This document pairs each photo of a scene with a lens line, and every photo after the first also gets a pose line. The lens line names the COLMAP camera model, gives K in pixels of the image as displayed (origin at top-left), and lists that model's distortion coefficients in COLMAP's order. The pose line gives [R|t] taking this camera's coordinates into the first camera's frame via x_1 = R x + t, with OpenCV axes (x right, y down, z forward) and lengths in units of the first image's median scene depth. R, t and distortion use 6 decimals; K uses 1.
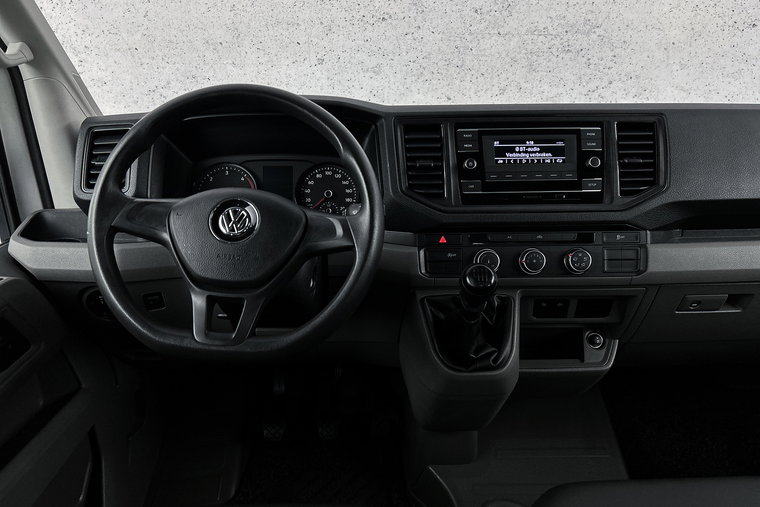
lens RADIAL K [[597.0, 0, 382.8], [0, 597.0, 257.6], [0, 0, 1]] dist [0.073234, -0.086051]
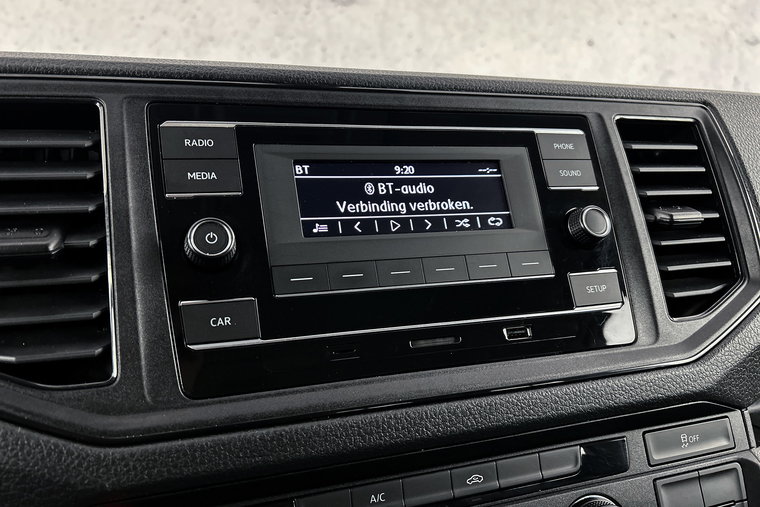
lens RADIAL K [[597.0, 0, 381.6], [0, 597.0, 252.5], [0, 0, 1]] dist [0.073234, -0.086051]
pose [[0.949159, -0.041826, 0.312007, 0.125098], [0.096949, 0.981799, -0.163314, -0.091841], [-0.299497, 0.185259, 0.935938, 0.676949]]
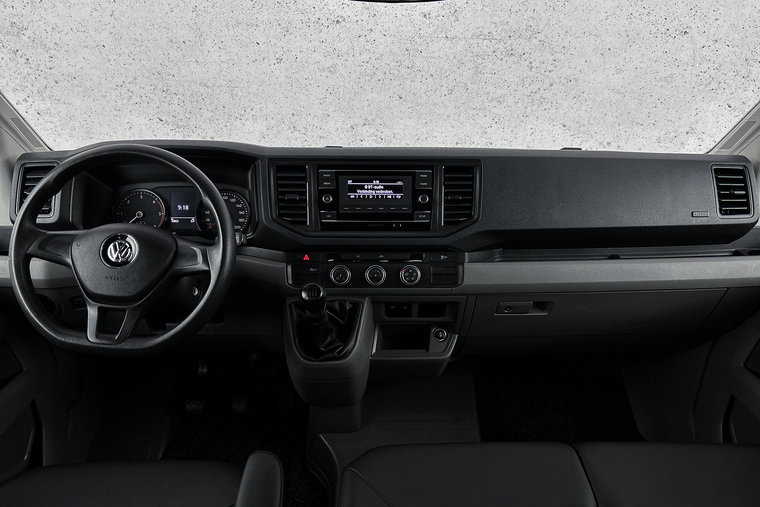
lens RADIAL K [[597.0, 0, 385.1], [0, 597.0, 257.2], [0, 0, 1]] dist [0.073234, -0.086051]
pose [[0.999832, 0.011497, 0.014283, 0.234930], [-0.012063, 0.999118, 0.040211, -0.078513], [-0.013808, -0.040377, 0.999089, -0.253336]]
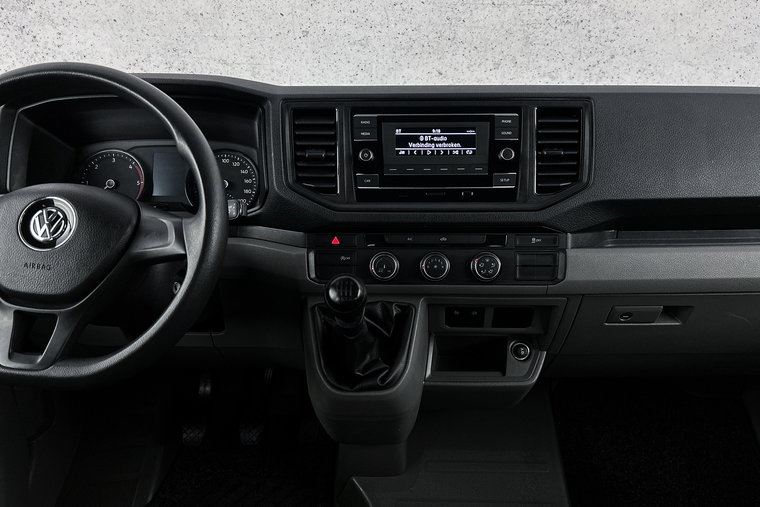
lens RADIAL K [[597.0, 0, 381.7], [0, 597.0, 256.8], [0, 0, 1]] dist [0.073234, -0.086051]
pose [[0.999203, 0.014139, -0.037342, 0.190080], [-0.012611, 0.999086, 0.040846, -0.040312], [0.037885, -0.040343, 0.998467, 0.111319]]
